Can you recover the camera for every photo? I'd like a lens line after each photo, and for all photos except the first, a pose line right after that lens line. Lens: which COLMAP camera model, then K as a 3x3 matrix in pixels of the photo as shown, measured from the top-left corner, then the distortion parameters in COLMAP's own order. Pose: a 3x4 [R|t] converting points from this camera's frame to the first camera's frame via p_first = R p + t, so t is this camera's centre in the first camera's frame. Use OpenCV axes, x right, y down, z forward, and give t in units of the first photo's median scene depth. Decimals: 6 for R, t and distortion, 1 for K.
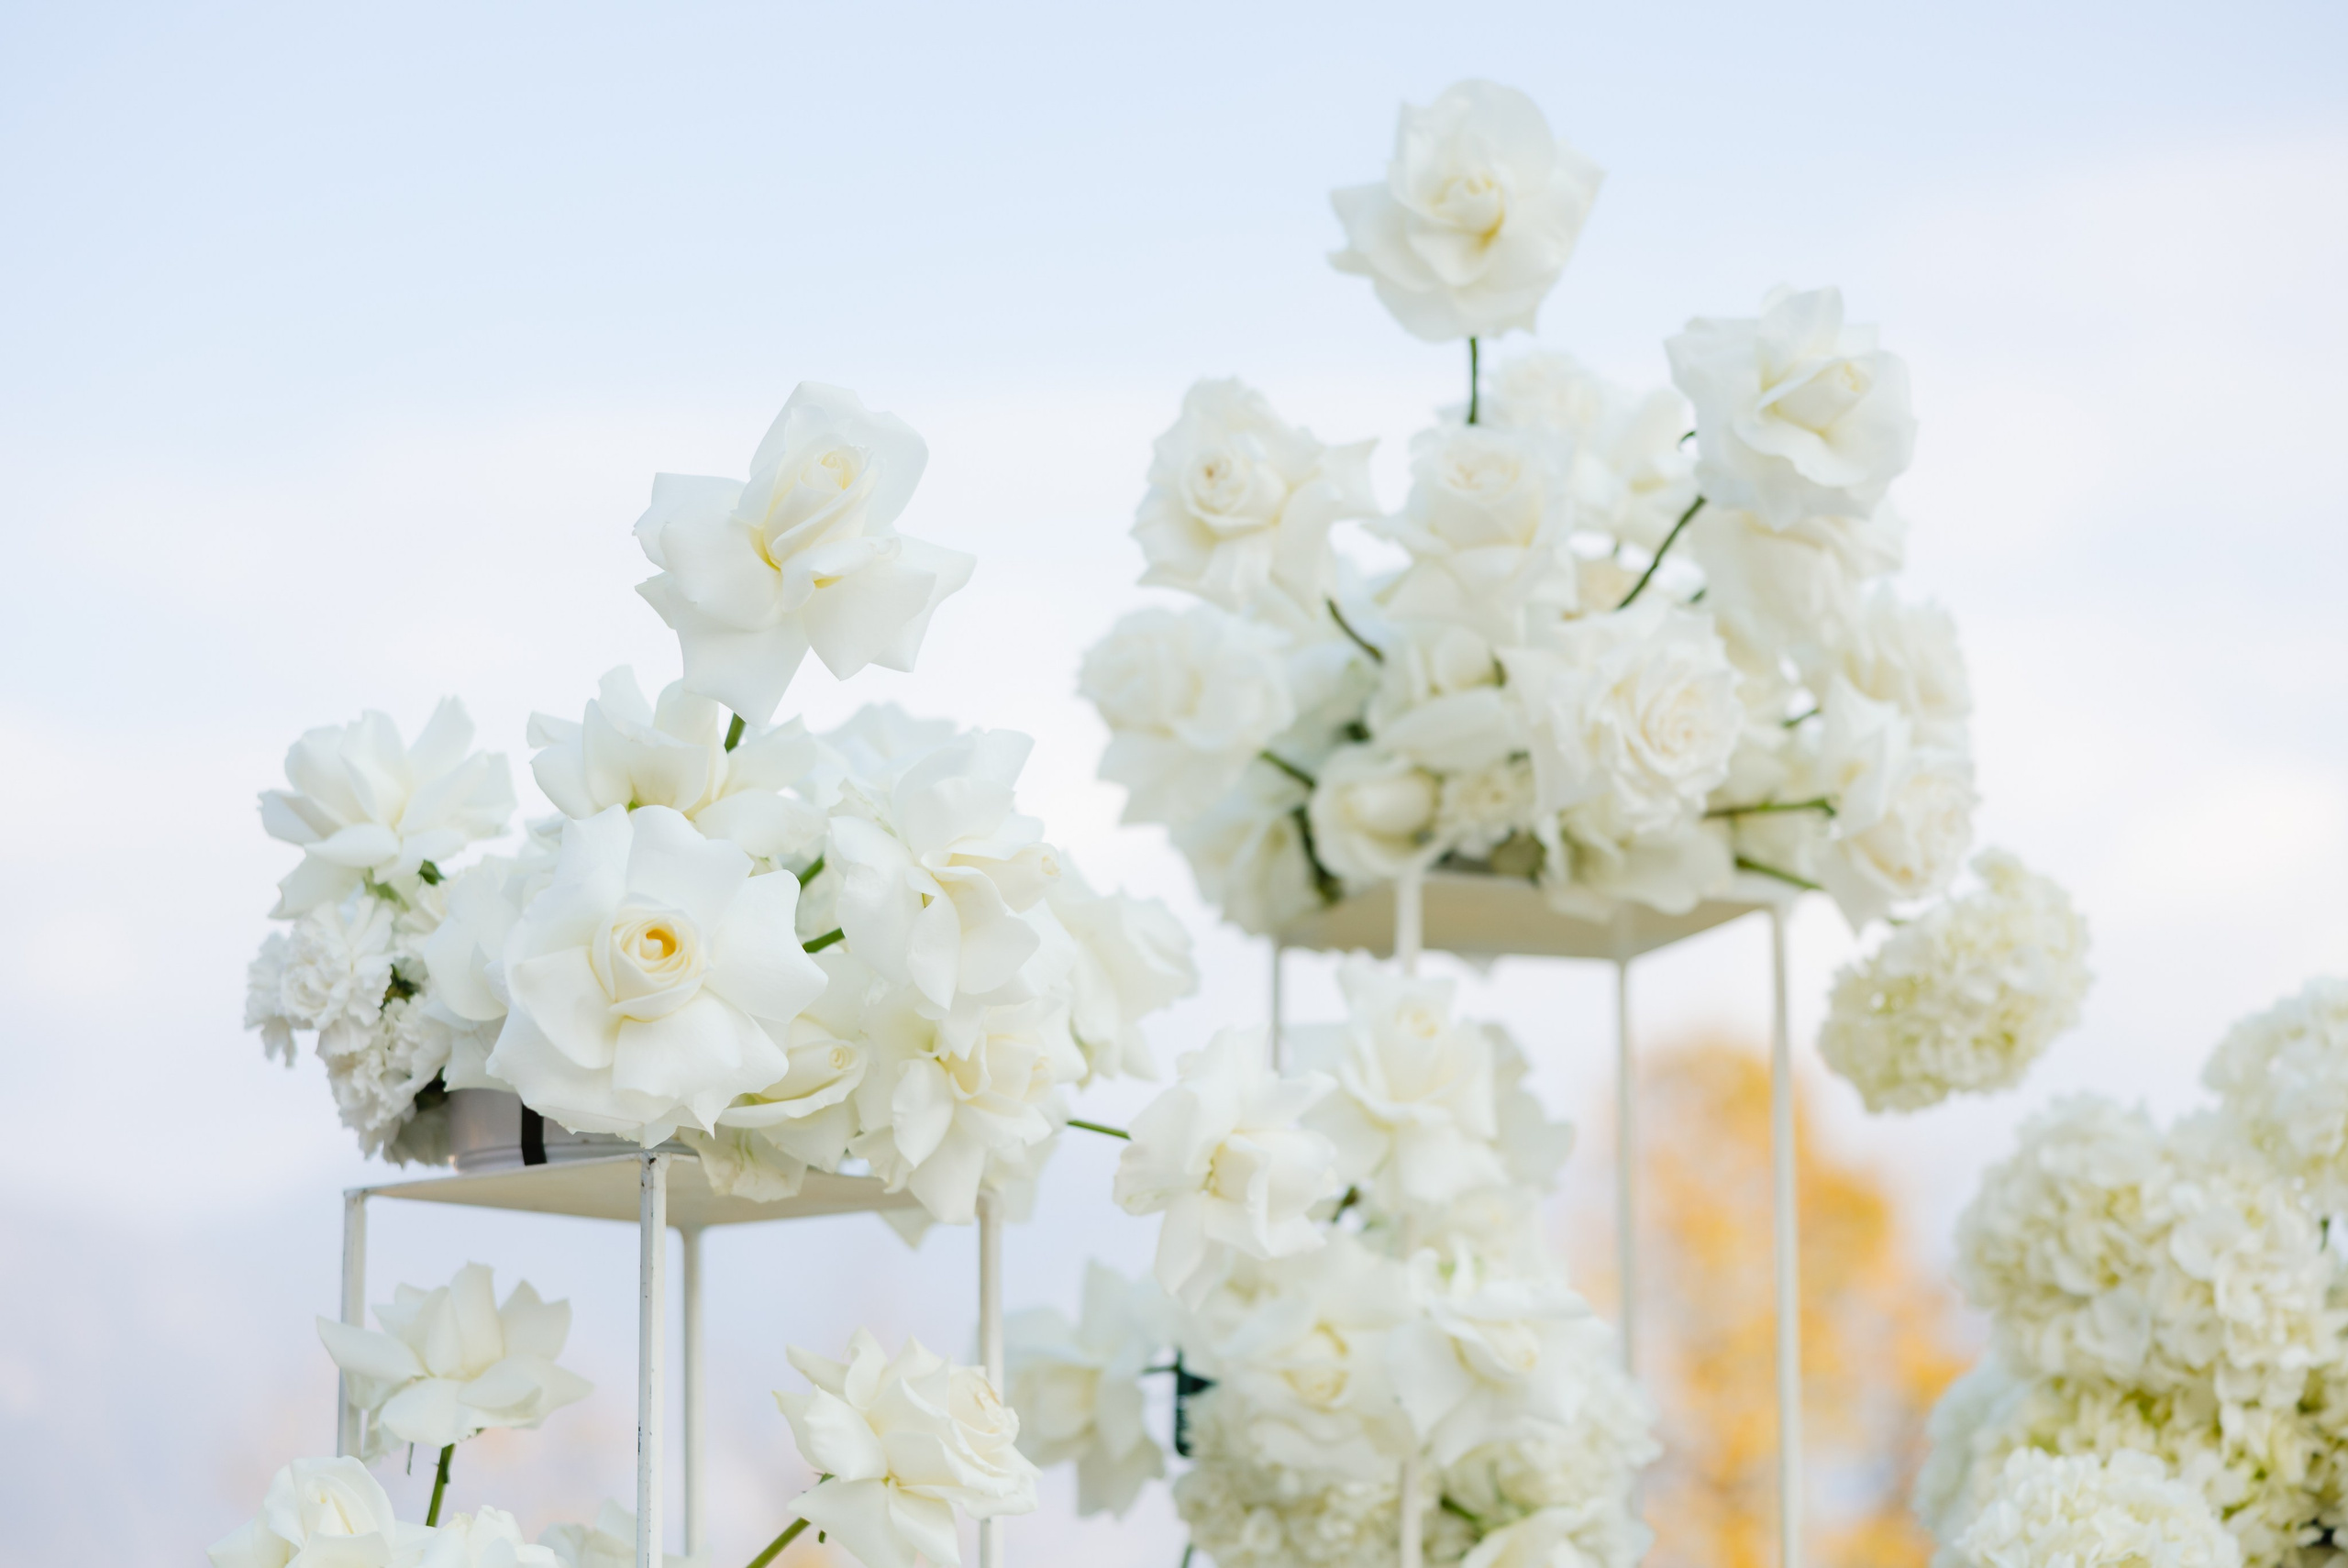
lens RADIAL K [[4534.9, 0, 1176.3], [0, 4534.9, 719.9], [0, 0, 1]] dist [0.001527, -0.024325]
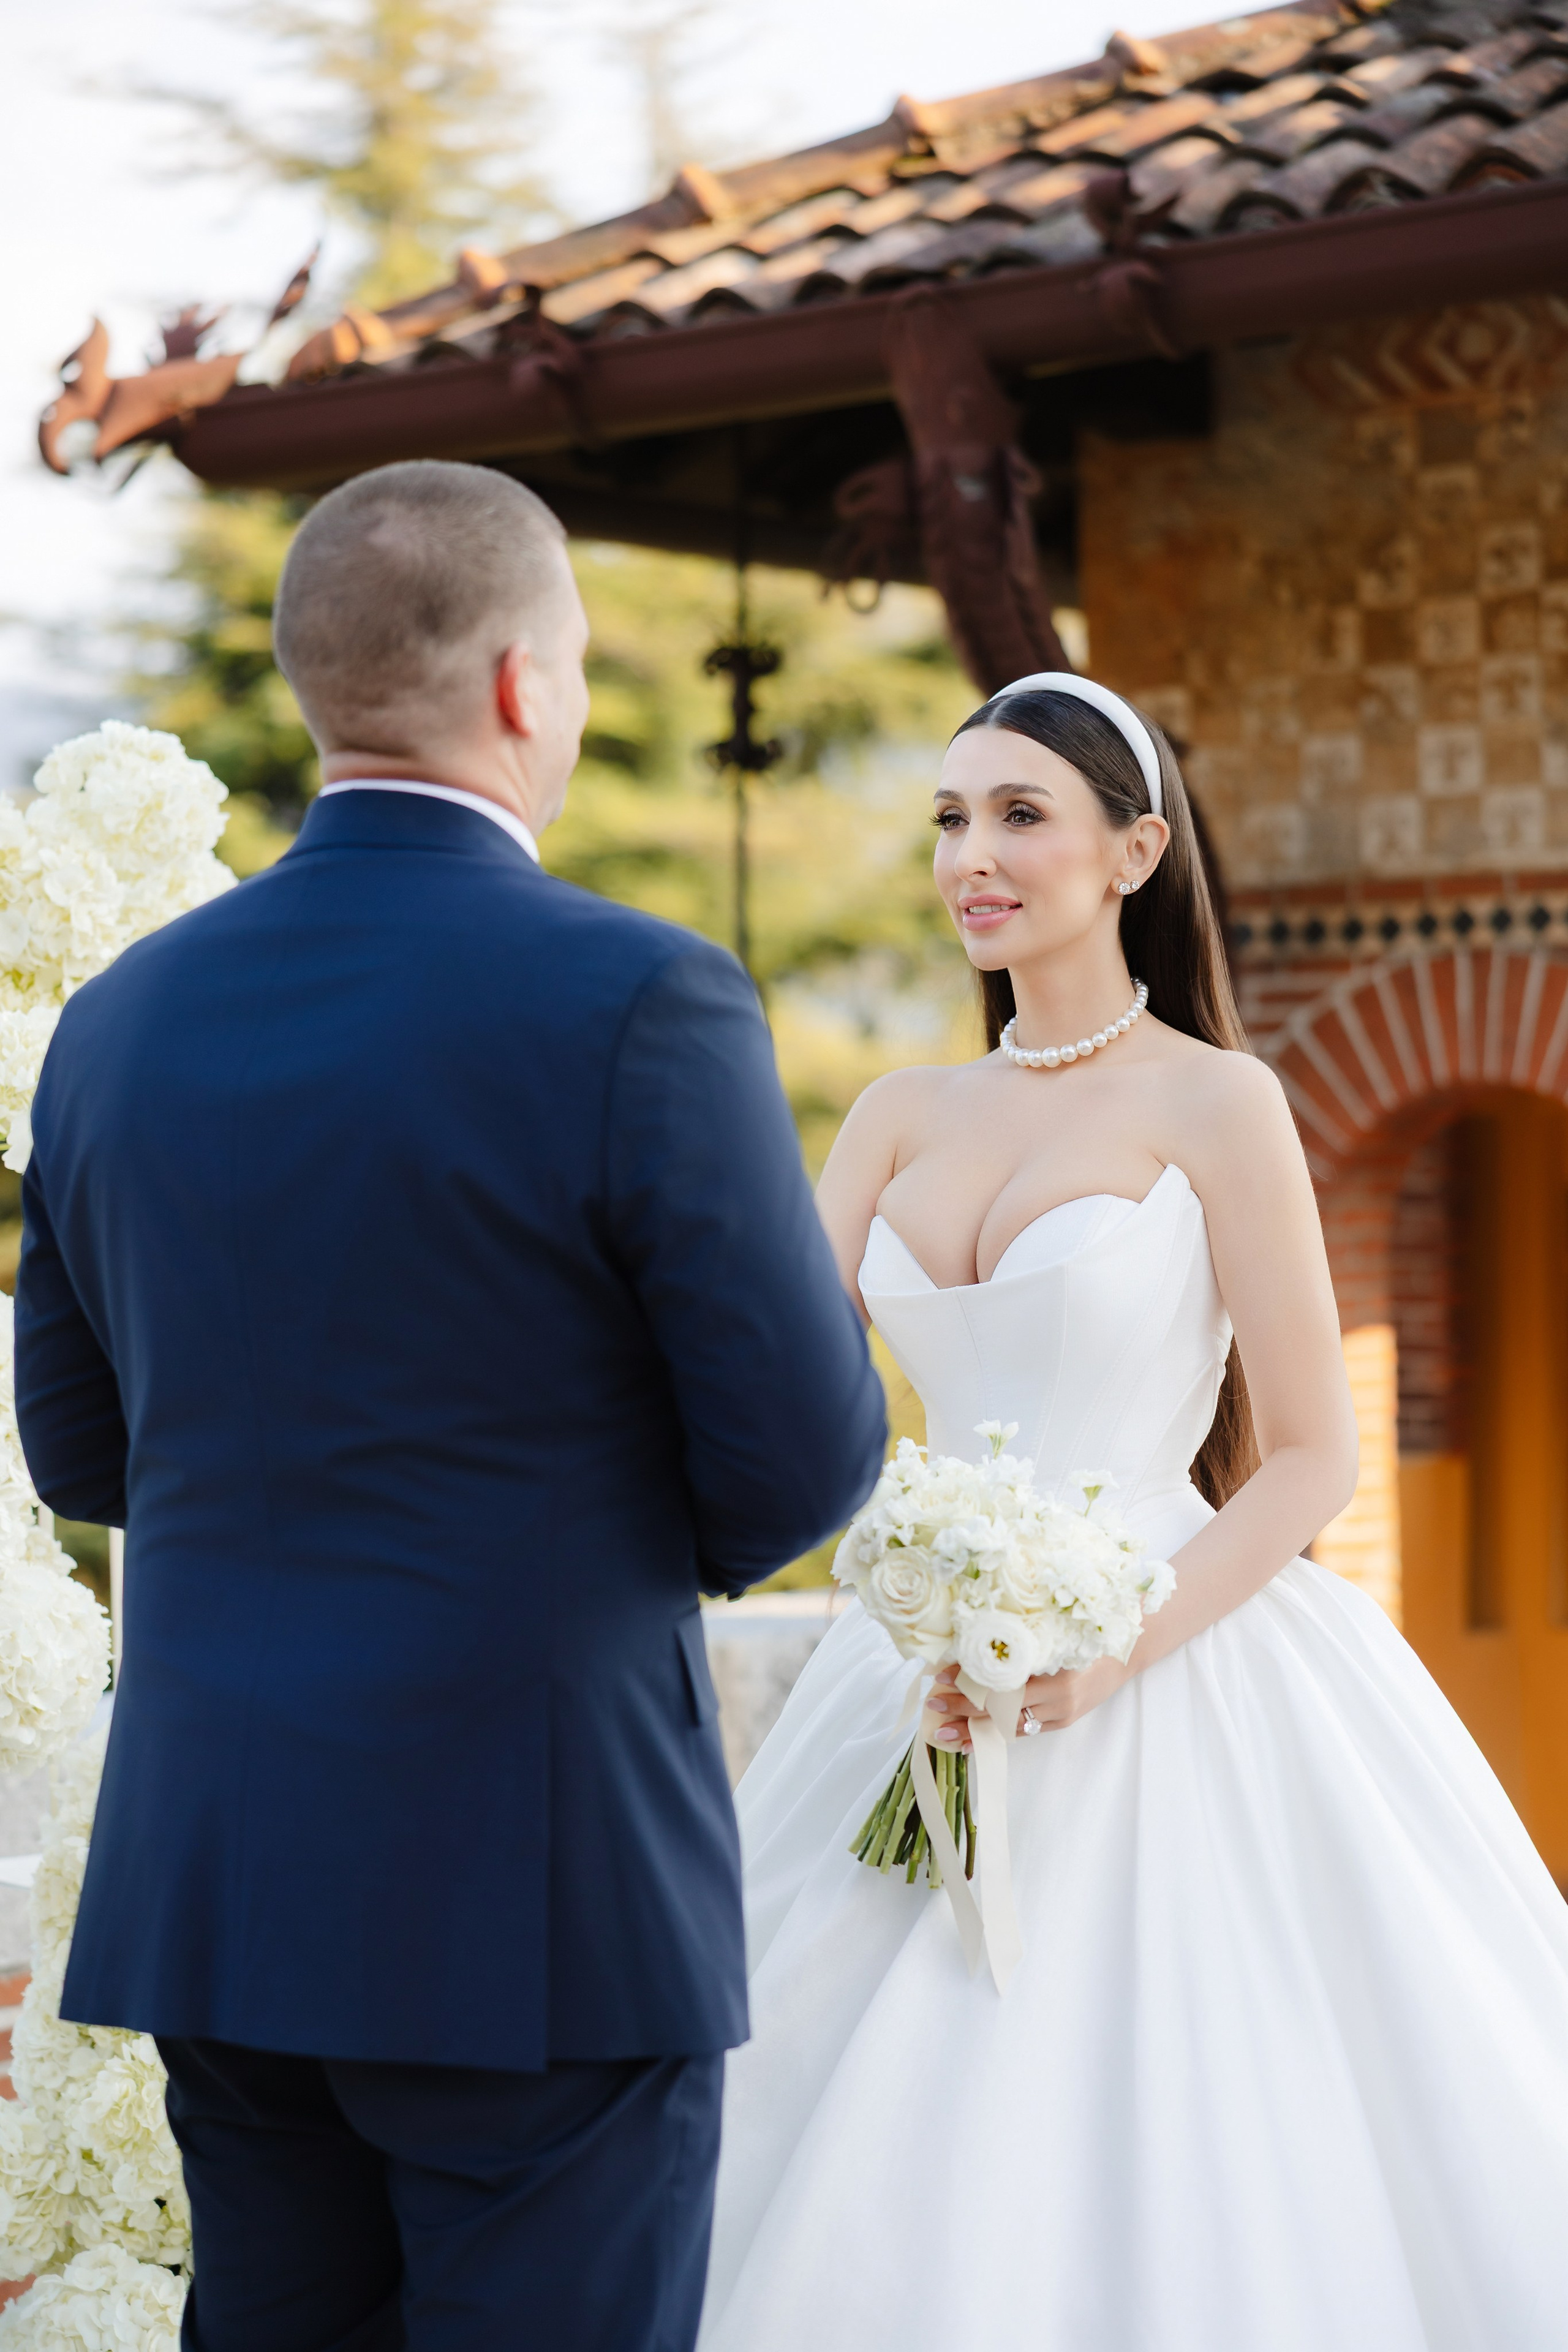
lens RADIAL K [[4332.4, 0, 782.1], [0, 4332.4, 1218.9], [0, 0, 1]] dist [-0.016650, -0.097813]
pose [[0.831616, -0.021090, 0.554950, -0.448905], [-0.101926, 0.976508, 0.189852, -0.096942], [-0.545917, -0.214447, 0.809930, -0.480261]]
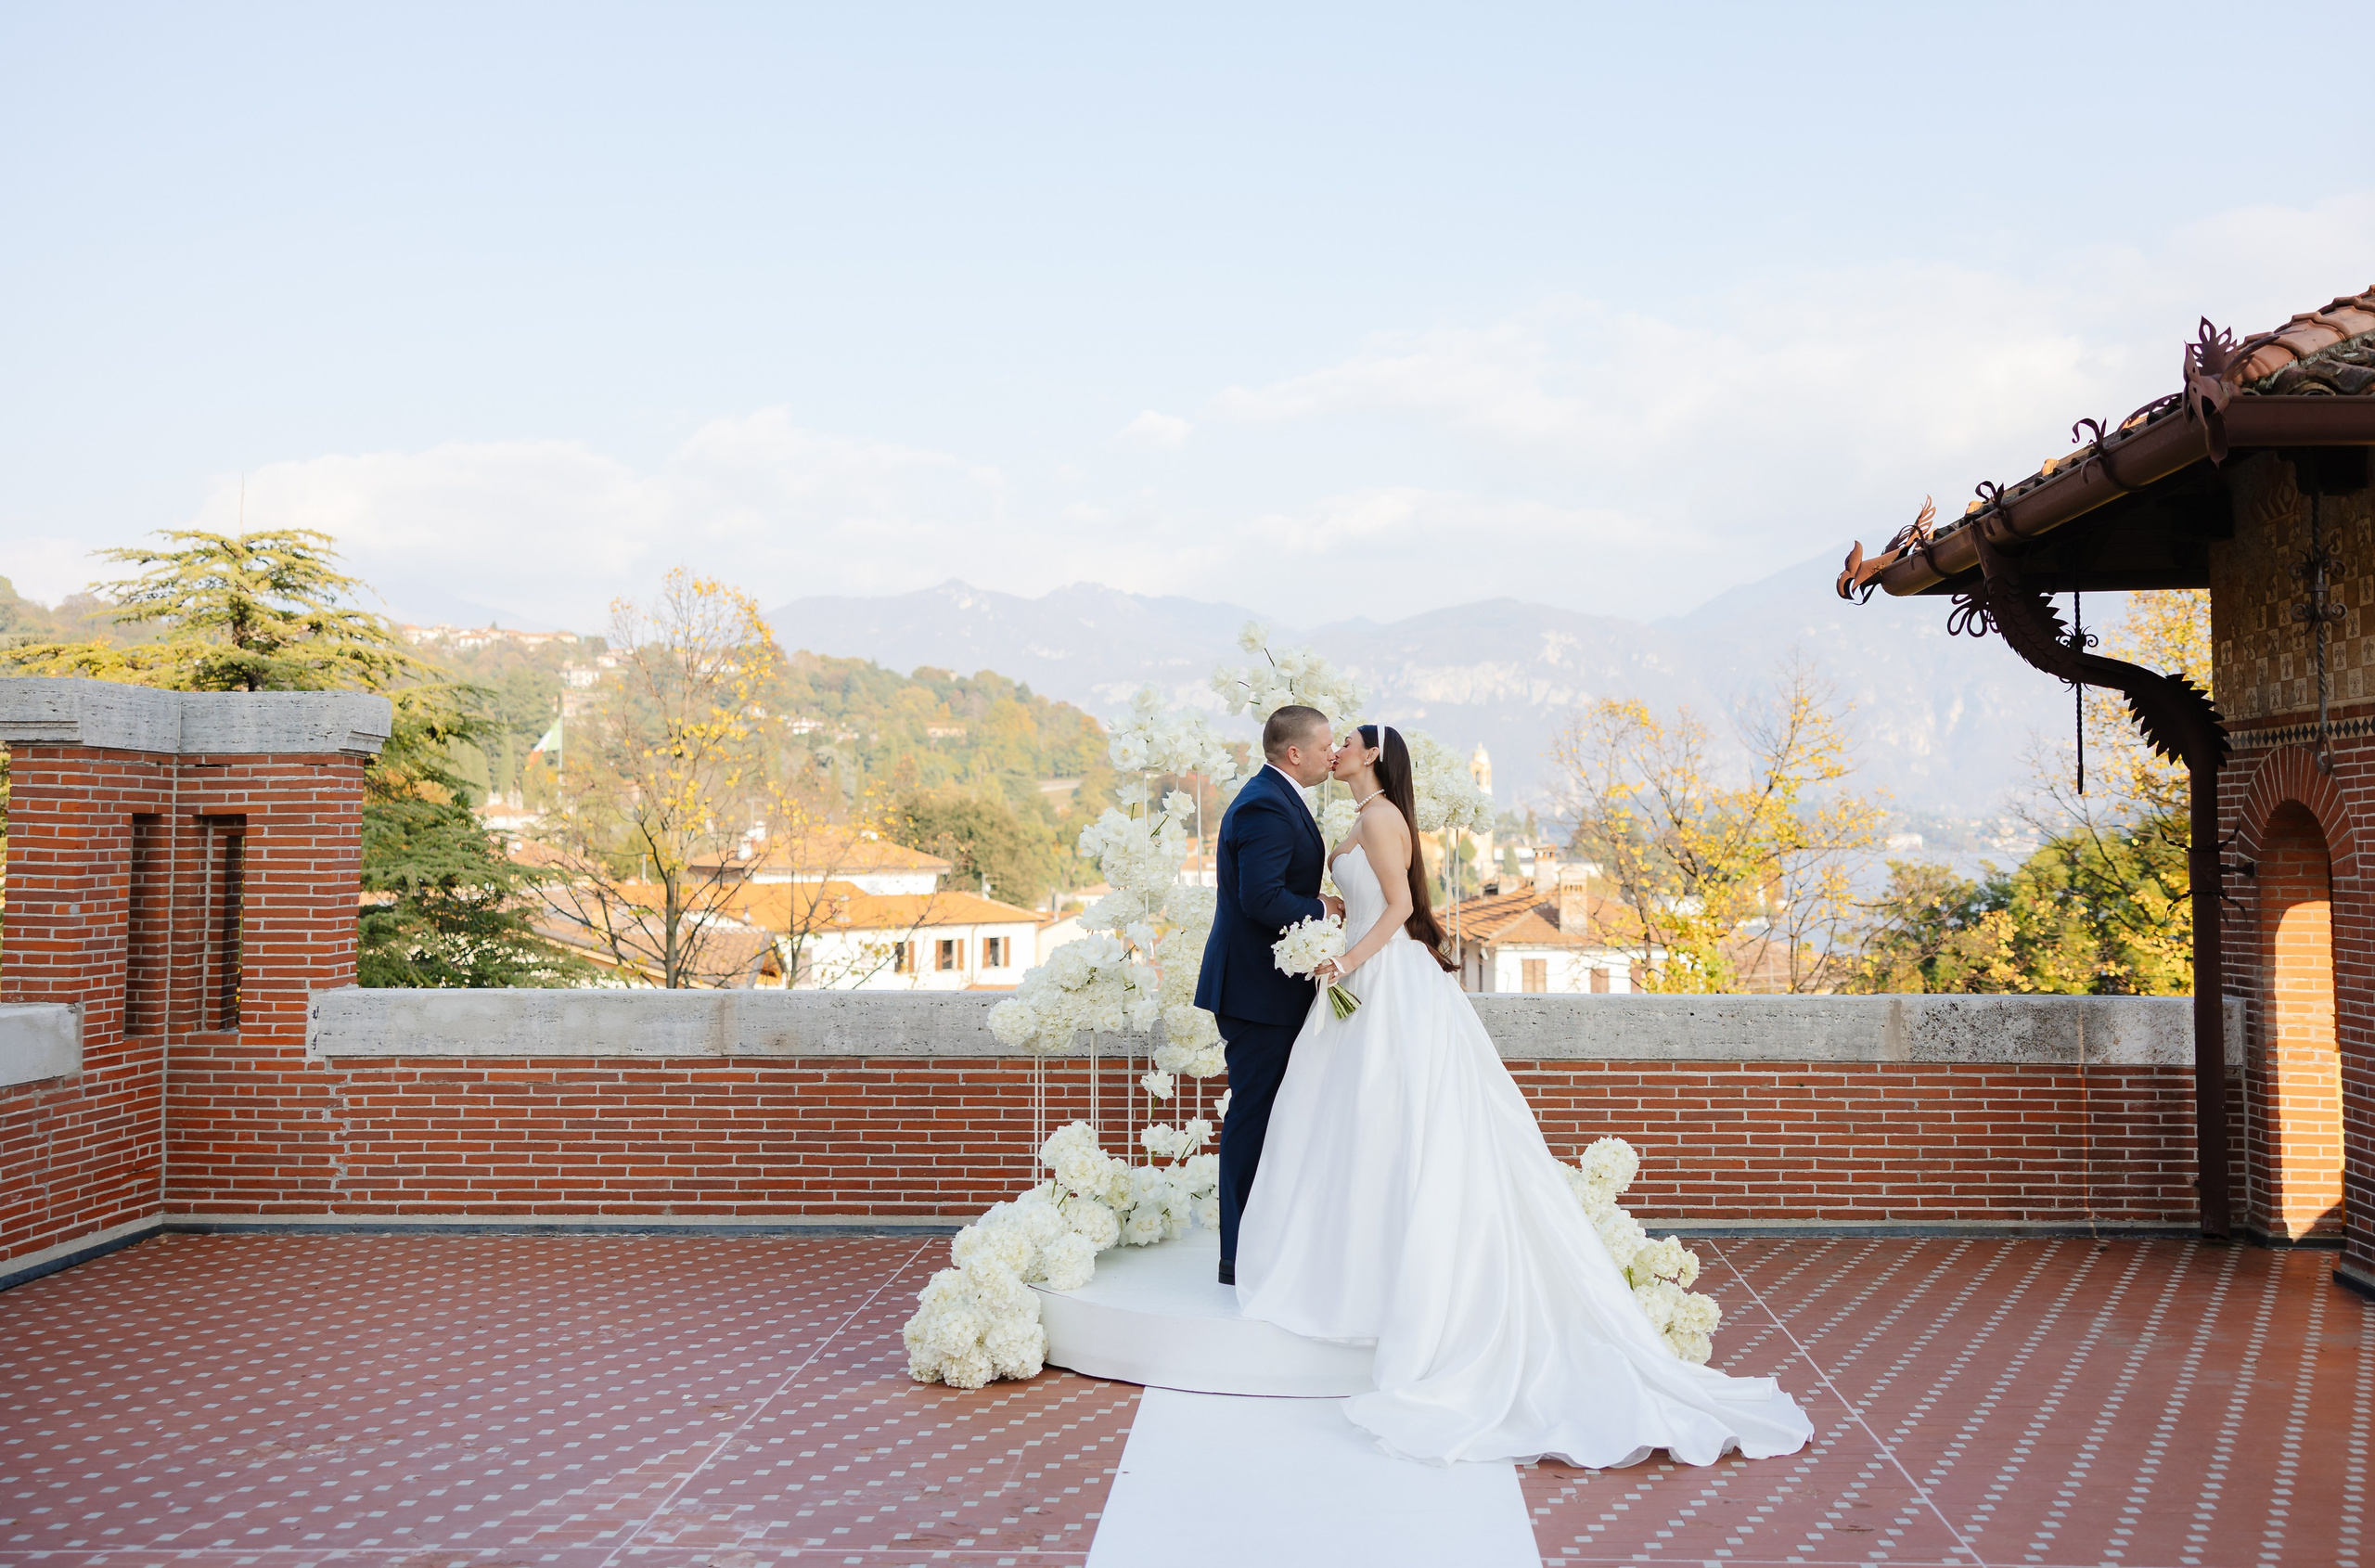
lens RADIAL K [[2079.4, 0, 1286.8], [0, 2079.4, 713.0], [0, 0, 1]] dist [0.011848, 0.010360]
pose [[0.926514, -0.032953, -0.374814, 1.308730], [0.090207, 0.986559, 0.136249, -0.422866], [0.365286, -0.160047, 0.917034, -1.997110]]
